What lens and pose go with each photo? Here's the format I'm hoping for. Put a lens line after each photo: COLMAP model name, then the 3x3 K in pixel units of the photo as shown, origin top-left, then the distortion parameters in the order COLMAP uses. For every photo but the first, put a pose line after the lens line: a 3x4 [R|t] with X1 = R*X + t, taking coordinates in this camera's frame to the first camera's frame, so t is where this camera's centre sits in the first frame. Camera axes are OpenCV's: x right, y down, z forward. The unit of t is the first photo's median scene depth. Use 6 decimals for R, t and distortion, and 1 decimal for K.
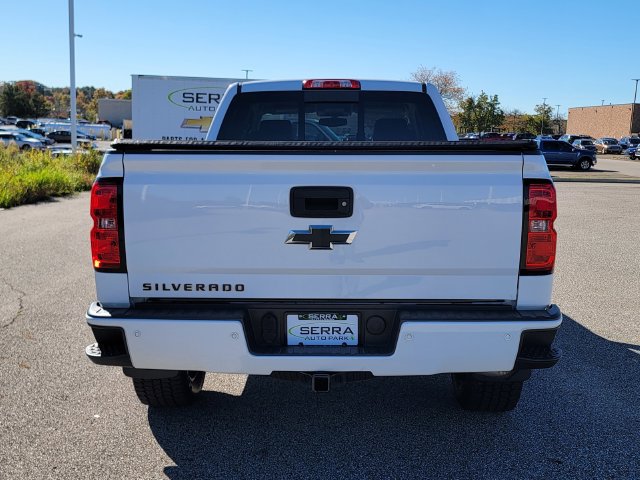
lens RADIAL K [[762.4, 0, 320.0], [0, 762.4, 240.0], [0, 0, 1]] dist [0.092506, -0.028394]
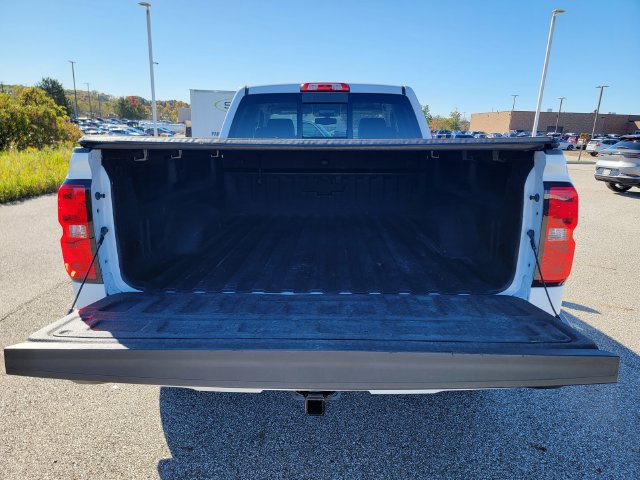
lens RADIAL K [[457.3, 0, 320.0], [0, 457.3, 240.0], [0, 0, 1]] dist [0.041151, -0.001559]
pose [[0.999971, -0.000345, 0.007566, 0.002946], [-0.000392, 0.995265, 0.097202, -0.062786], [-0.007563, -0.097202, 0.995236, 0.449802]]
